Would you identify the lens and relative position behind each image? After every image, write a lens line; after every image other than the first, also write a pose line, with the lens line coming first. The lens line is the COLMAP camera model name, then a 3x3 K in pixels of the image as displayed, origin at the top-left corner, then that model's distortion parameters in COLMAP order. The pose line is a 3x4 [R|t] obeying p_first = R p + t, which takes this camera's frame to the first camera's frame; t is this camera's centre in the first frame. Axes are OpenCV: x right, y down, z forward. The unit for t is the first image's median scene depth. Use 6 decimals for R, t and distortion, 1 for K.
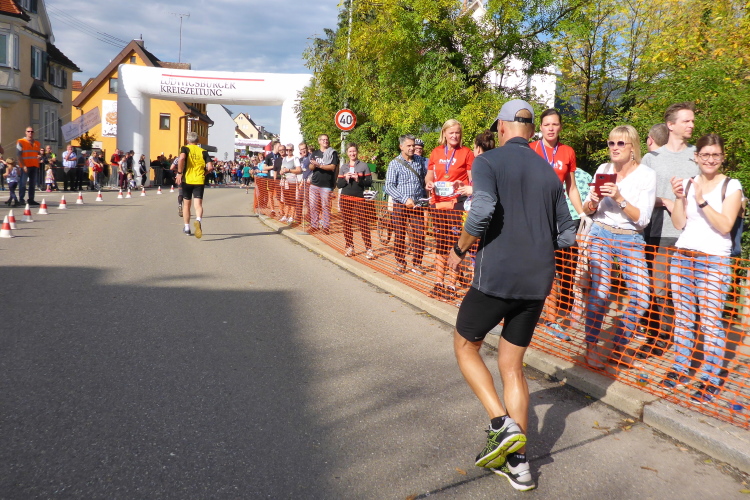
lens RADIAL K [[633.1, 0, 374.8], [0, 633.1, 232.3], [0, 0, 1]] dist [-0.011563, -0.012072]
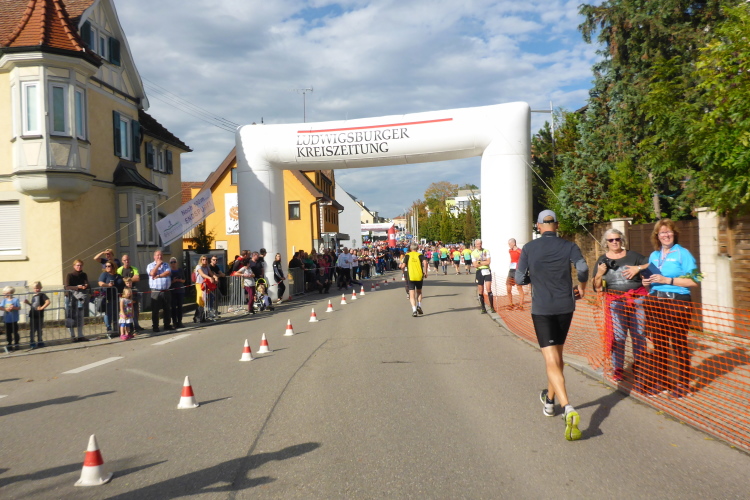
lens RADIAL K [[633.1, 0, 374.8], [0, 633.1, 232.3], [0, 0, 1]] dist [-0.011563, -0.012072]
pose [[0.978286, -0.101332, -0.180800, -0.145932], [0.078300, 0.988380, -0.130283, -0.050411], [0.191901, 0.113298, 0.974853, 0.372326]]
